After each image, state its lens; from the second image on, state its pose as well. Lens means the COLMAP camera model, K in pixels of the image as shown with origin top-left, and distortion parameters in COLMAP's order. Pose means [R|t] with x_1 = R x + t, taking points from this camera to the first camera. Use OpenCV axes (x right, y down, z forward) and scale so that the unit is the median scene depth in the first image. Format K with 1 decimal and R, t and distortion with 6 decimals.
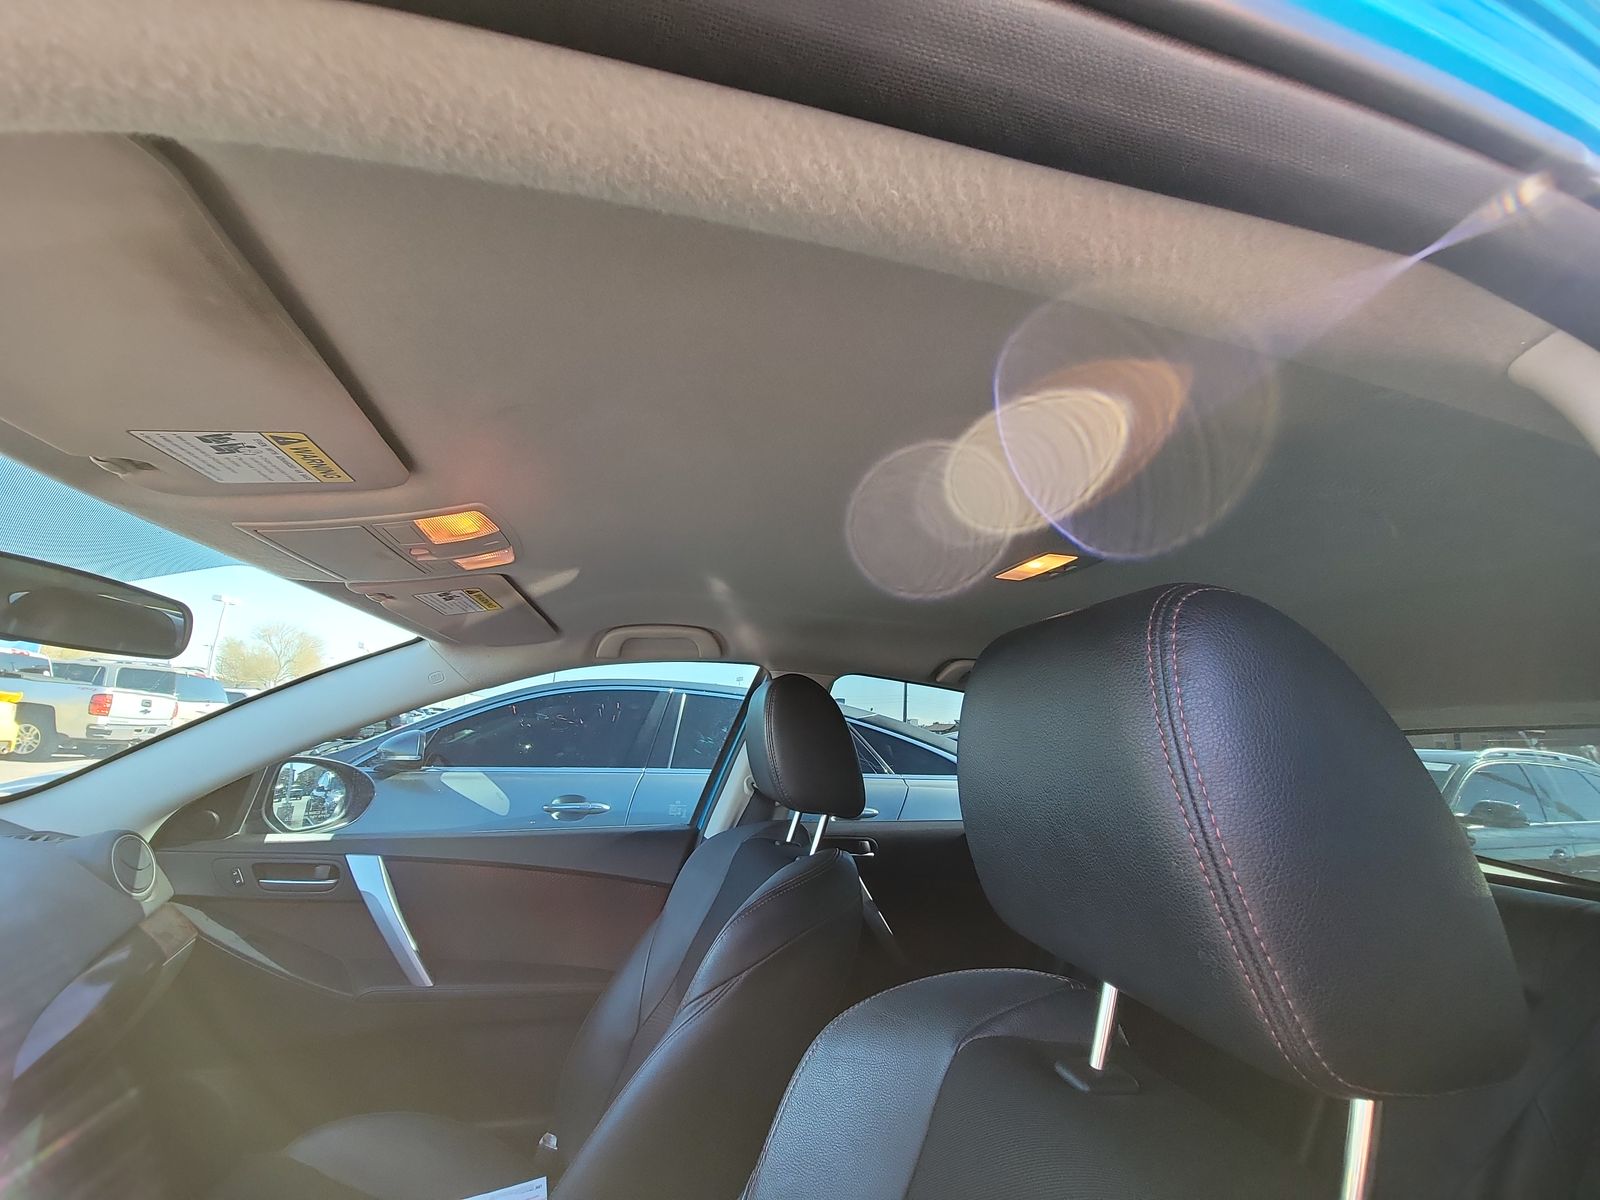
lens RADIAL K [[648.2, 0, 800.0], [0, 648.2, 600.0], [0, 0, 1]] dist [-0.001684, -0.000675]
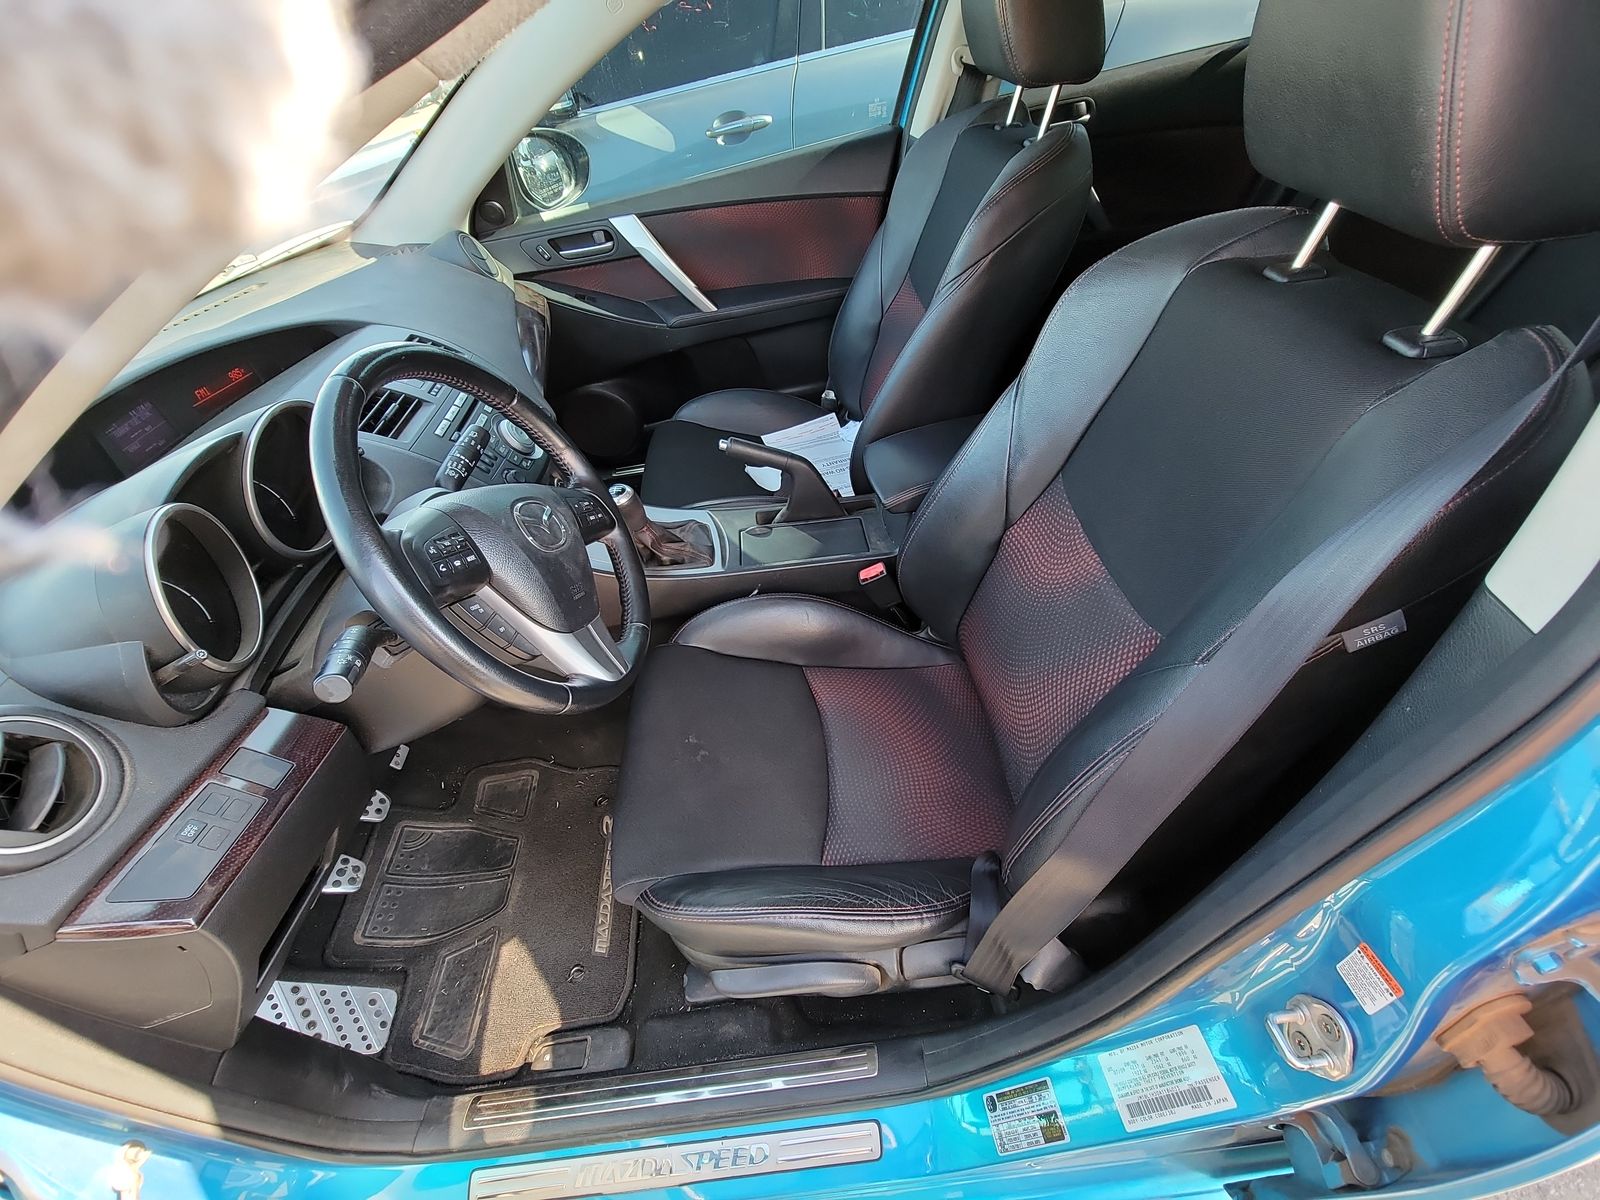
lens RADIAL K [[648.2, 0, 800.0], [0, 648.2, 600.0], [0, 0, 1]] dist [-0.001684, -0.000675]
pose [[0.964363, -0.028652, -0.263028, -0.086001], [0.235289, 0.547538, 0.803020, -0.098836], [0.121010, -0.836290, 0.534767, -0.178663]]
